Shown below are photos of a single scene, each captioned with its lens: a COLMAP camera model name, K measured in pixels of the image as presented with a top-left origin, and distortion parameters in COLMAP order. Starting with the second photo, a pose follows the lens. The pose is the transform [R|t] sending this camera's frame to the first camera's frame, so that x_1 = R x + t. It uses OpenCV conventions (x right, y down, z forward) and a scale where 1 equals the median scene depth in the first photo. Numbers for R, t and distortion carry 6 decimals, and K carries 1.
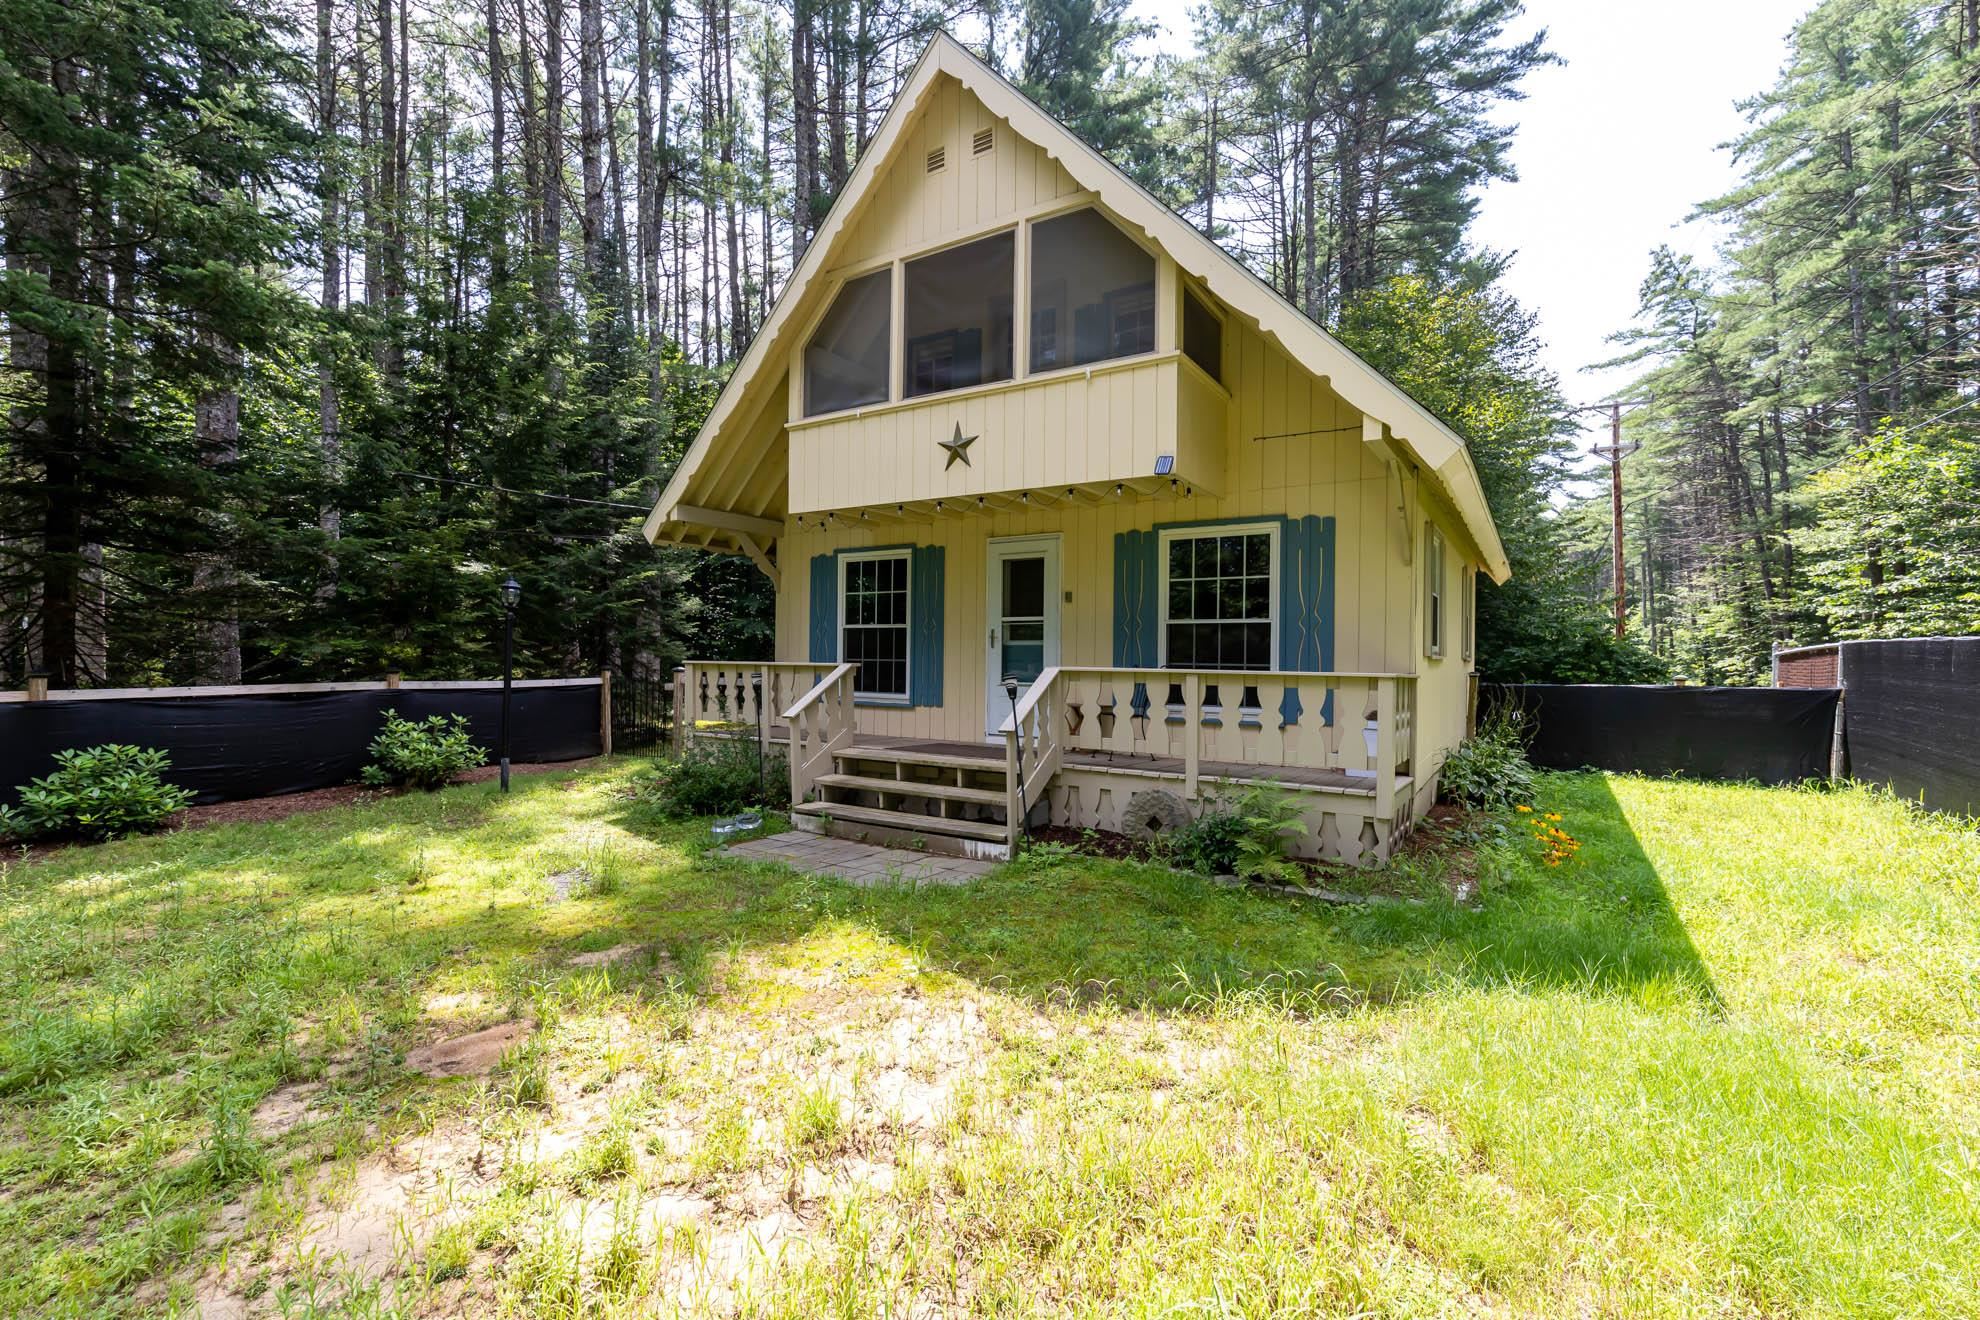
lens RADIAL K [[866.5, 0, 1016.2], [0, 866.5, 656.8], [0, 0, 1]] dist [0.008210, -0.000968]
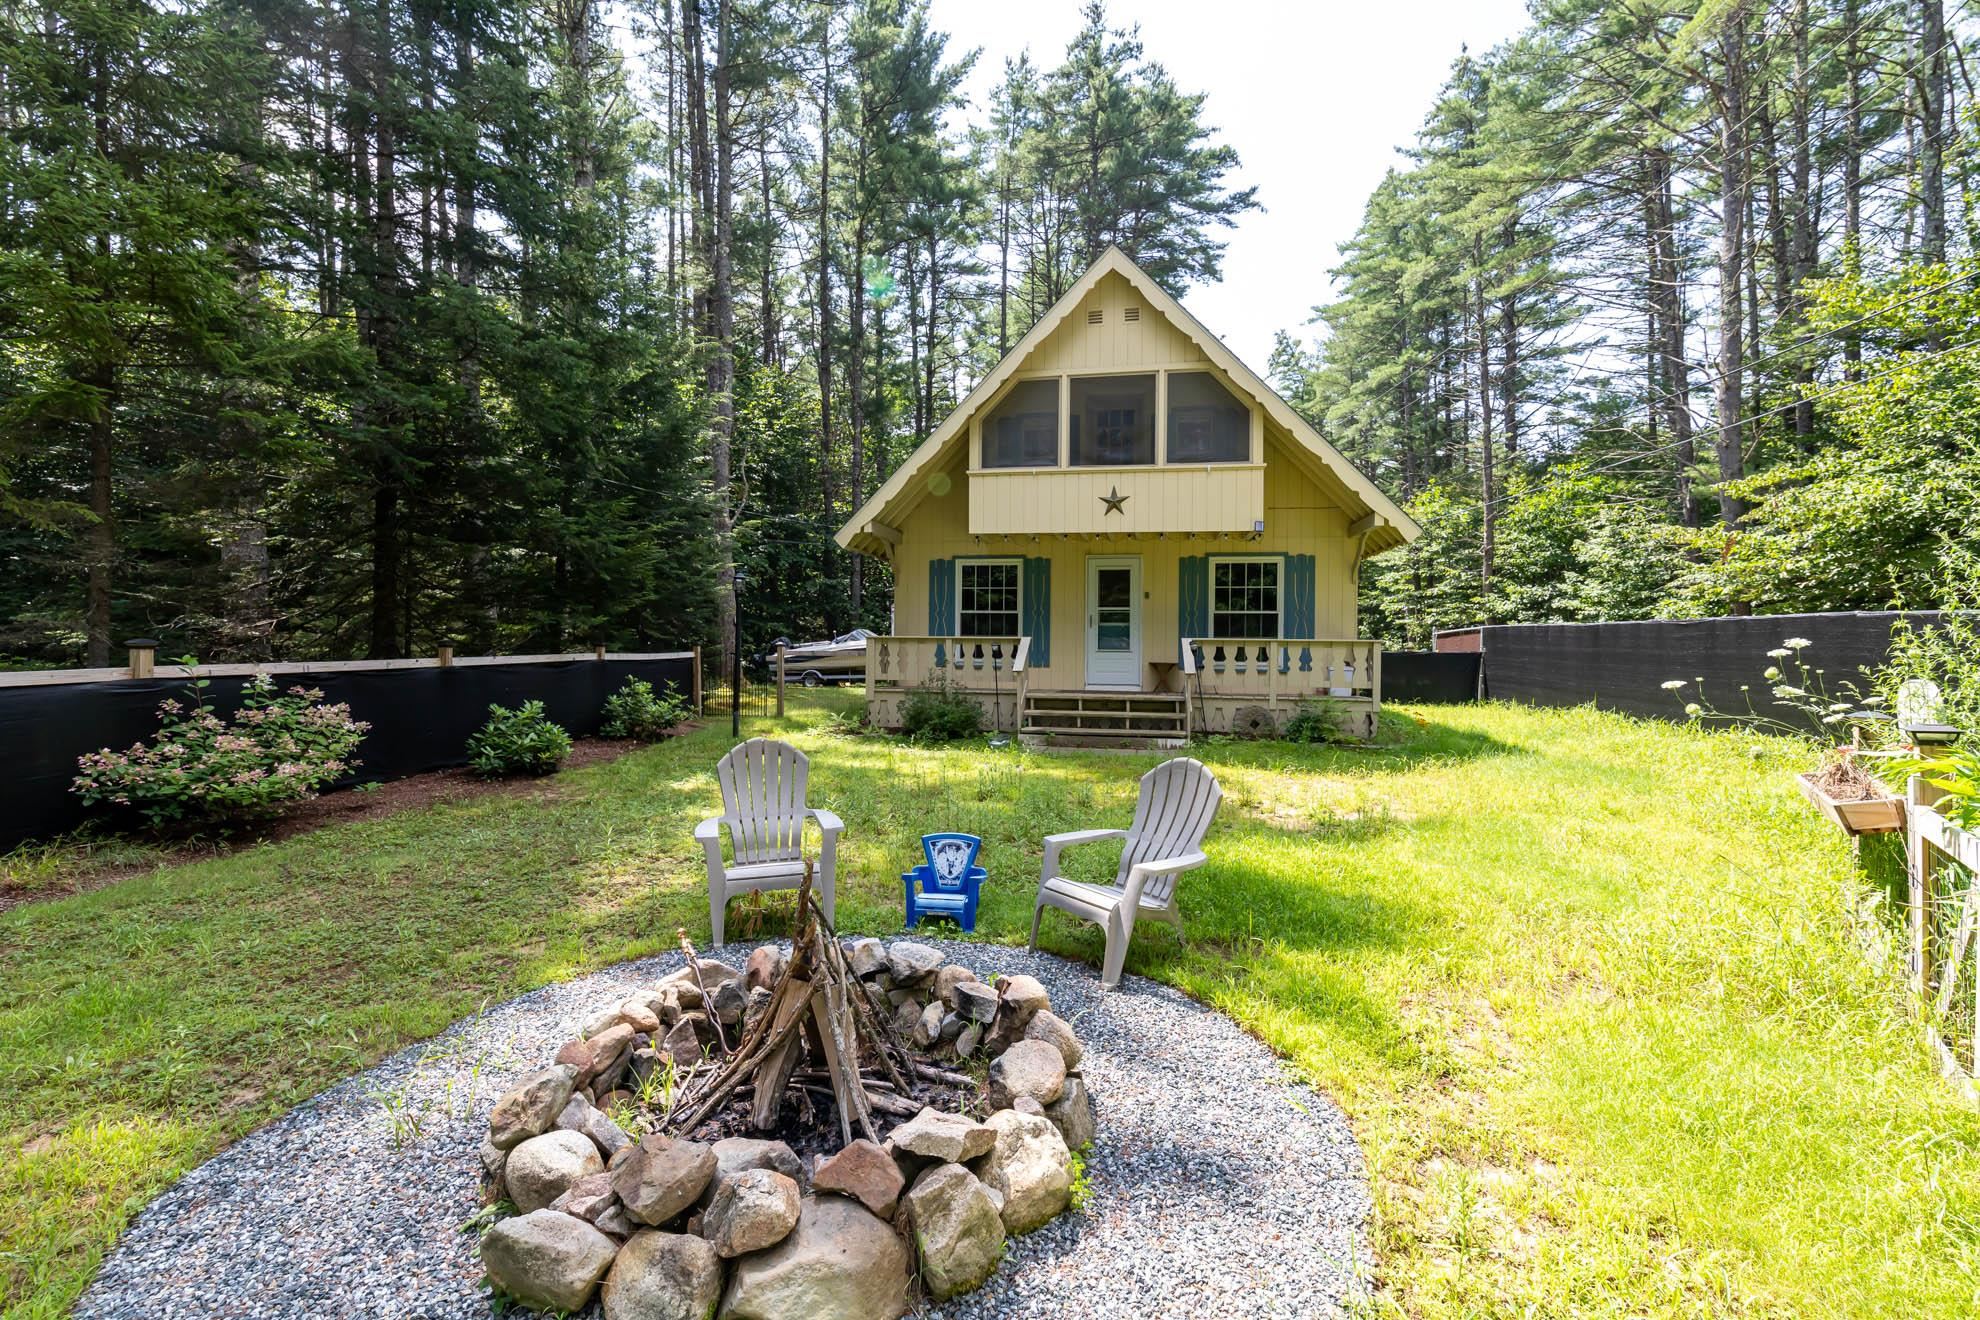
lens RADIAL K [[866.5, 0, 1009.2], [0, 866.5, 649.1], [0, 0, 1]] dist [0.008210, -0.000968]
pose [[0.925087, -0.004753, 0.379726, -0.805938], [0.001129, 0.999952, 0.009765, 0.014125], [-0.379754, -0.008605, 0.925048, -0.387064]]
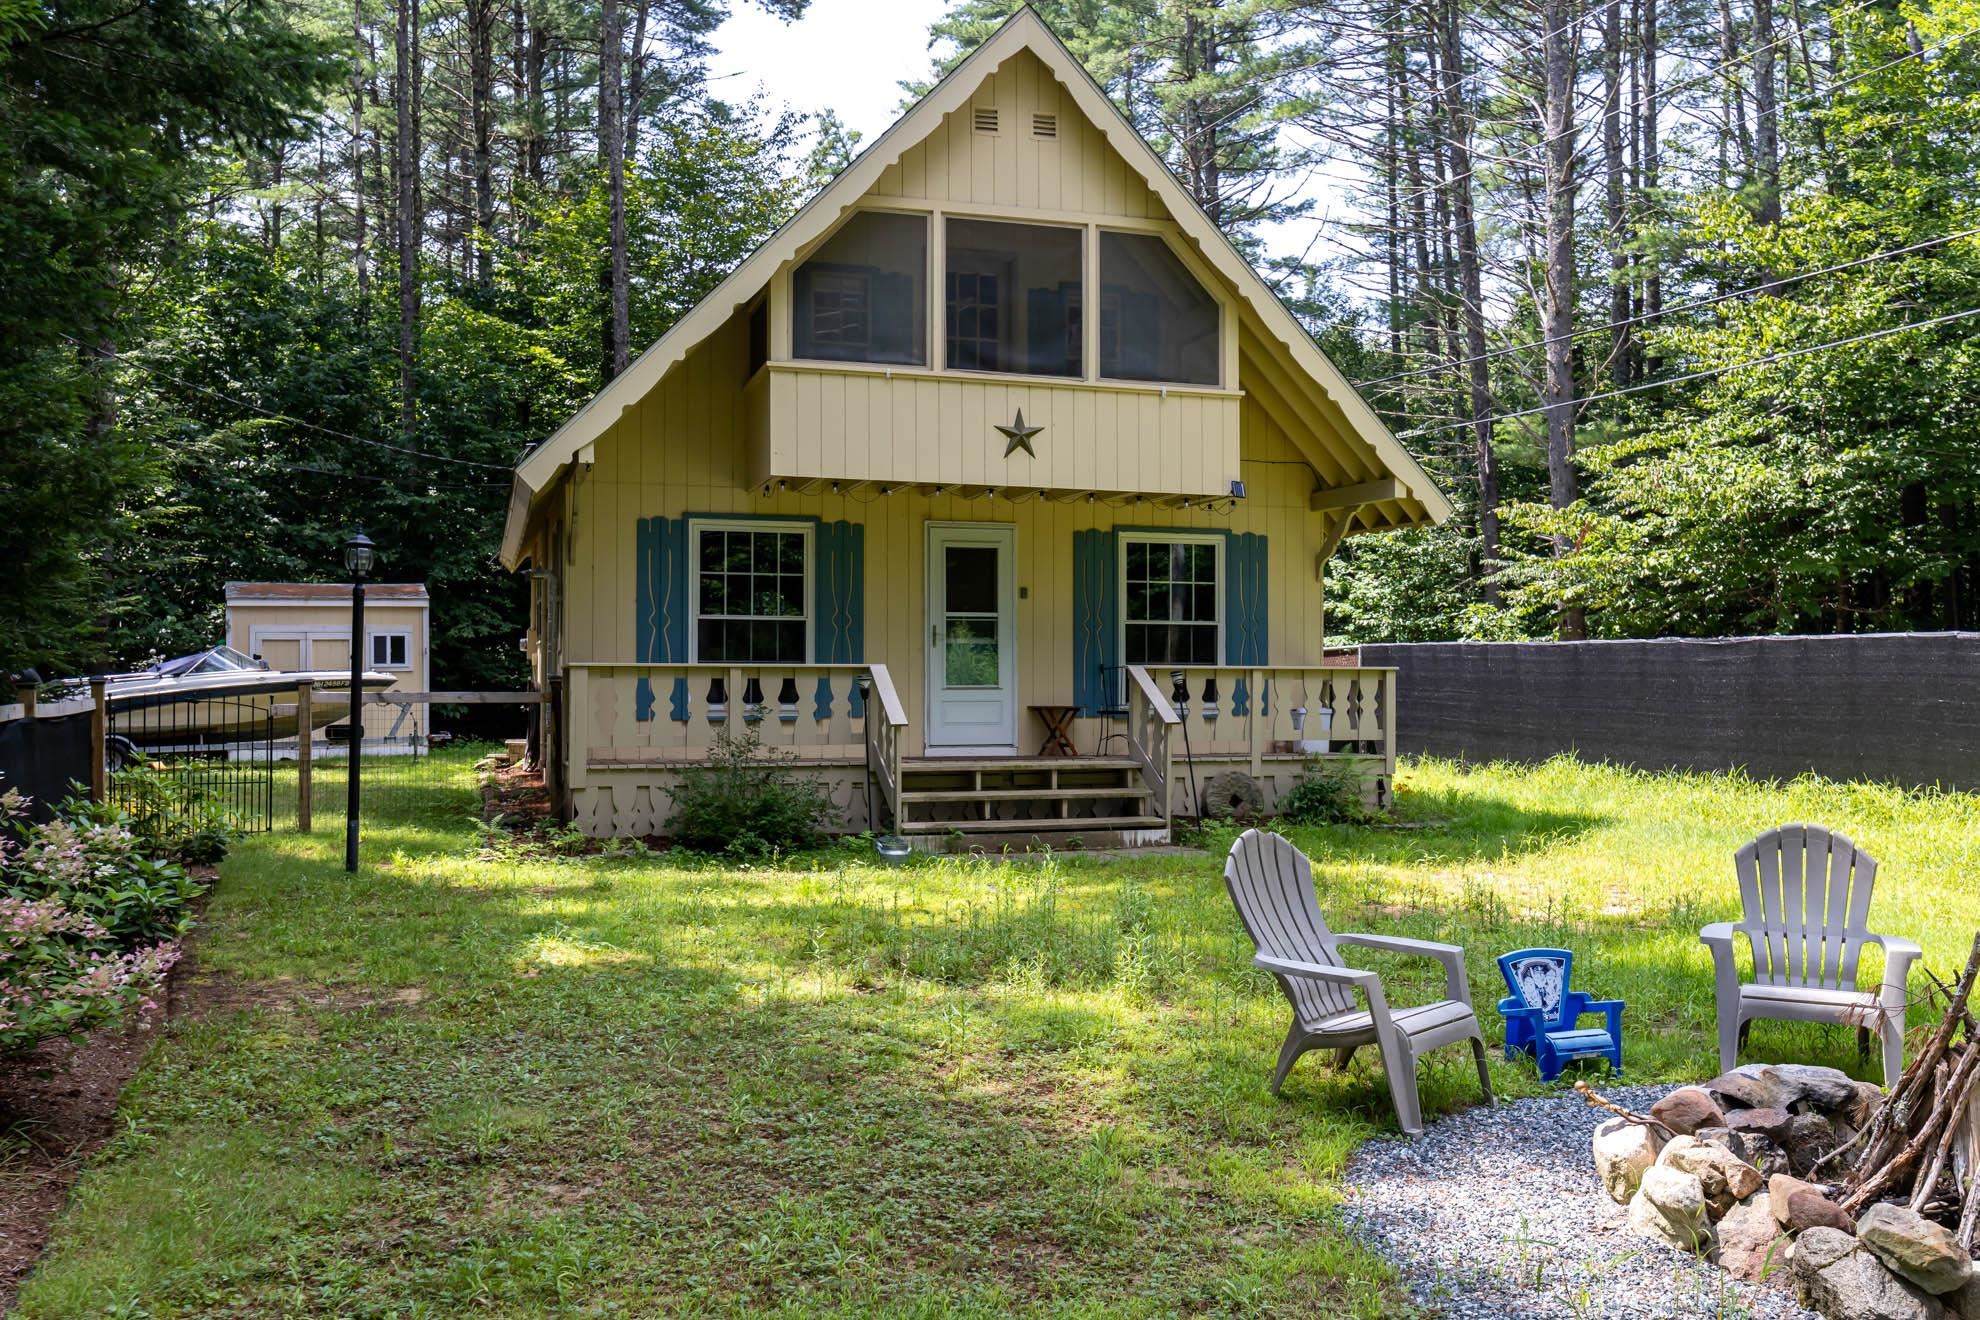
lens RADIAL K [[1676.2, 0, 1020.3], [0, 1676.2, 641.7], [0, 0, 1]] dist [0.008323, -0.004882]
pose [[0.632383, 0.006044, 0.774632, -1.398218], [0.004998, 0.999917, -0.011882, 0.005867], [-0.774640, 0.011386, 0.632300, -0.148500]]
